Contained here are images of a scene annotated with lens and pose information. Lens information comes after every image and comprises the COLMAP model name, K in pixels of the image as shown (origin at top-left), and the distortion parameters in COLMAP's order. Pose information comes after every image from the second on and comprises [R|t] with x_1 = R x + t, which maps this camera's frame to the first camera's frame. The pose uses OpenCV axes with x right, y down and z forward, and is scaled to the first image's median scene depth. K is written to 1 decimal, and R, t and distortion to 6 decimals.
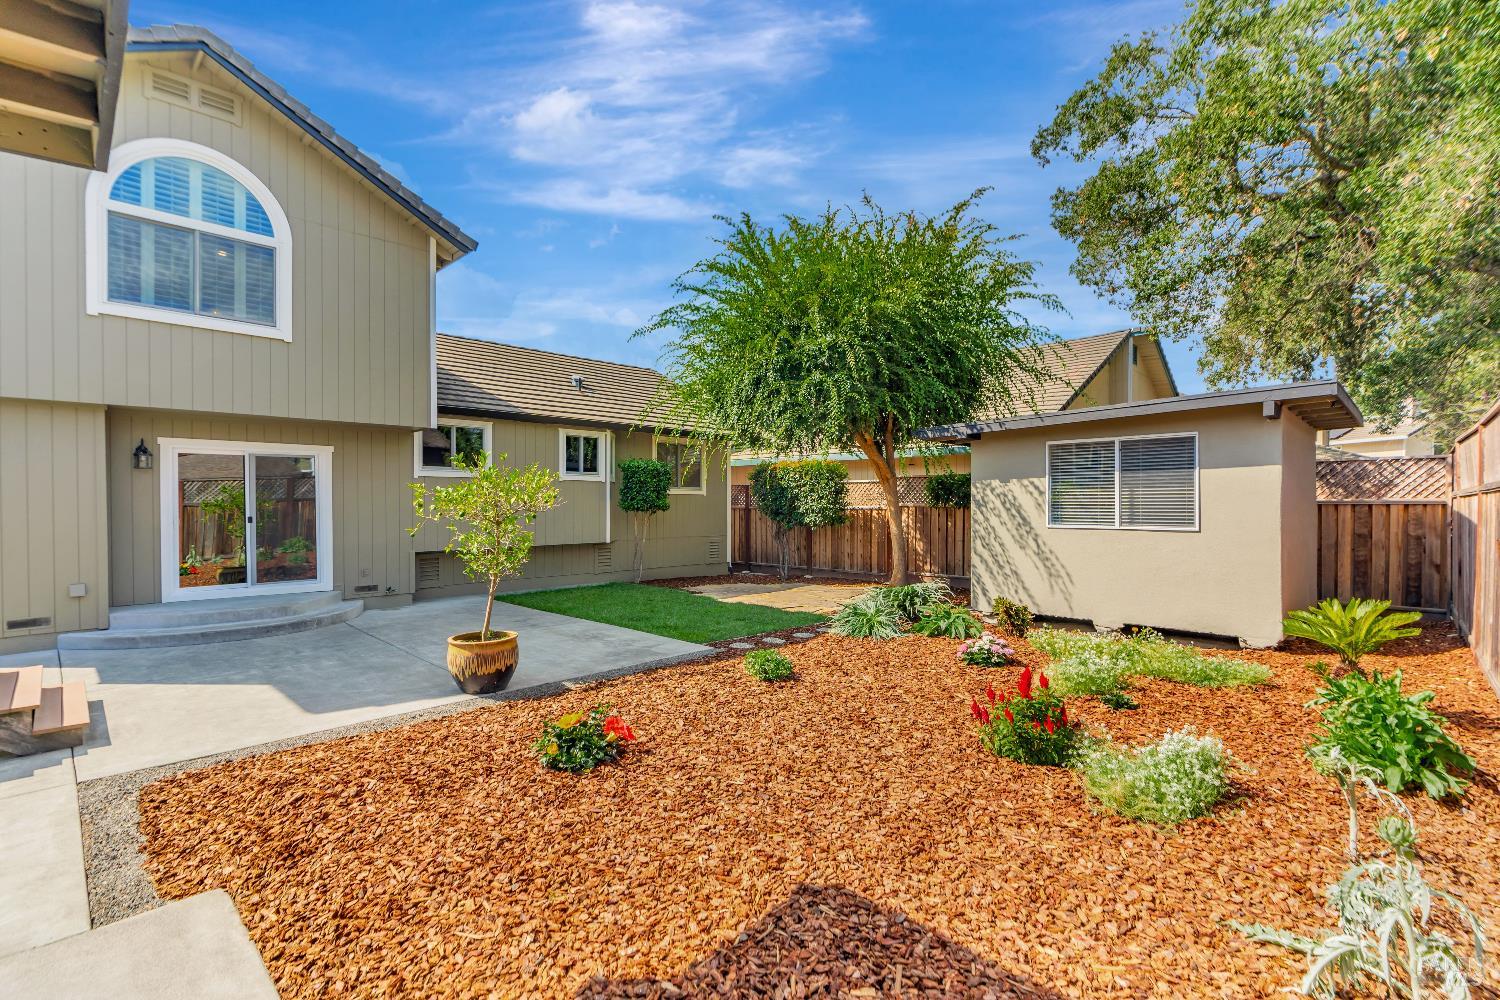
lens RADIAL K [[677.7, 0, 750.0], [0, 677.7, 500.0], [0, 0, 1]] dist [-0.000861, -0.000003]
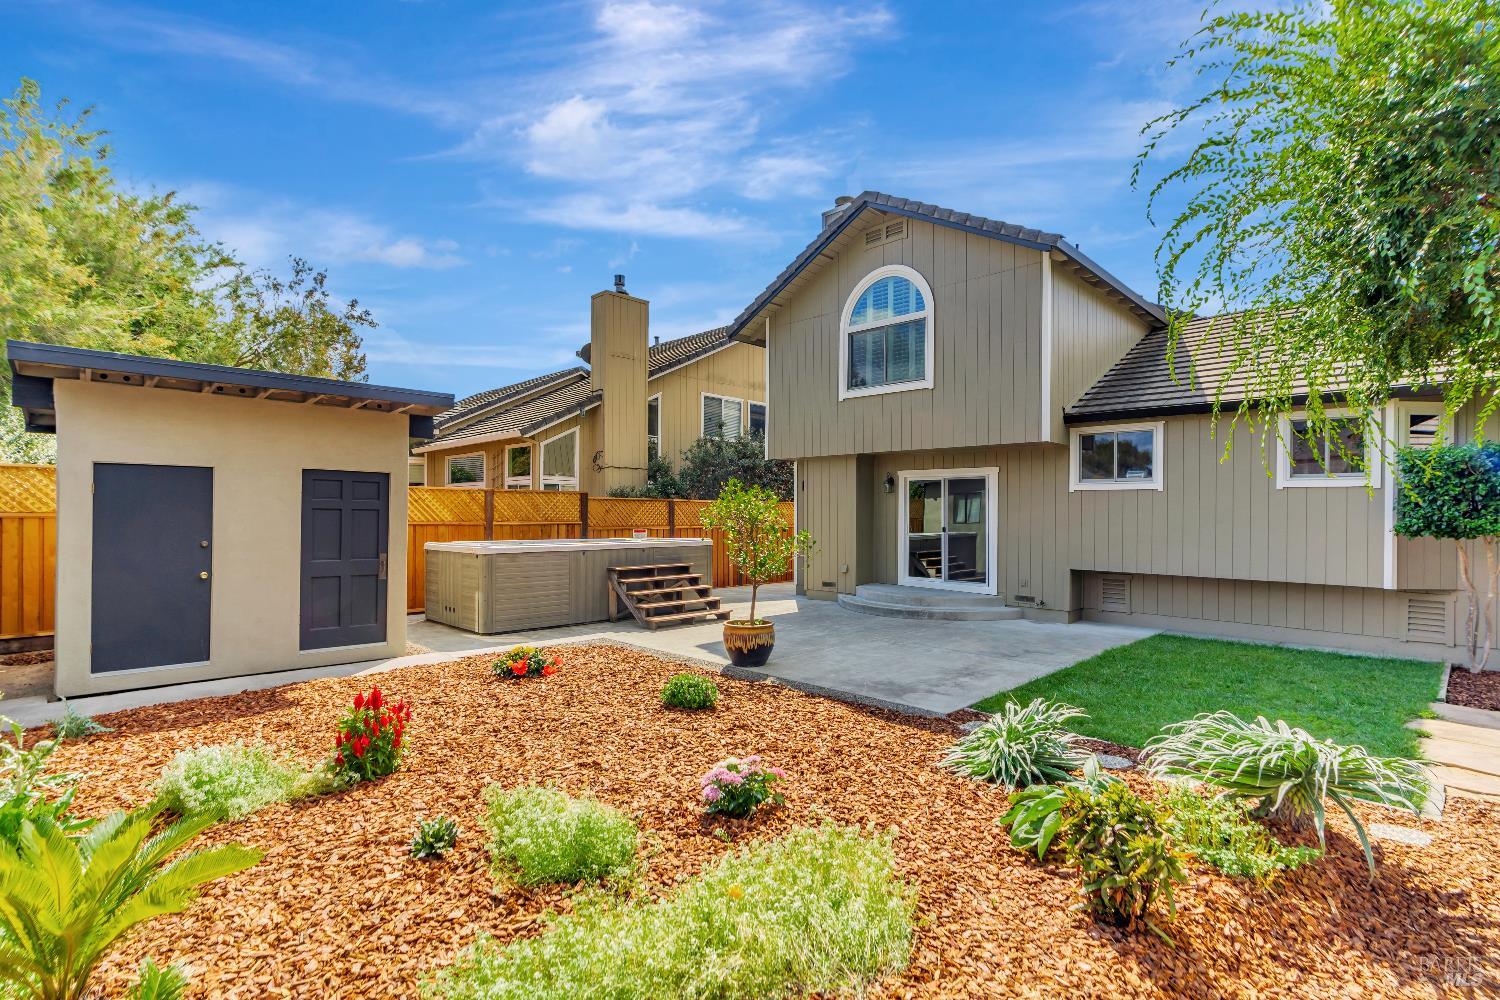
lens RADIAL K [[761.4, 0, 750.0], [0, 761.4, 500.0], [0, 0, 1]] dist [0.002001, 0.000372]
pose [[-0.023056, -0.017809, -0.999576, 0.741700], [-0.007329, 0.999817, -0.017644, 0.001018], [0.999707, 0.006919, -0.023182, 0.697064]]
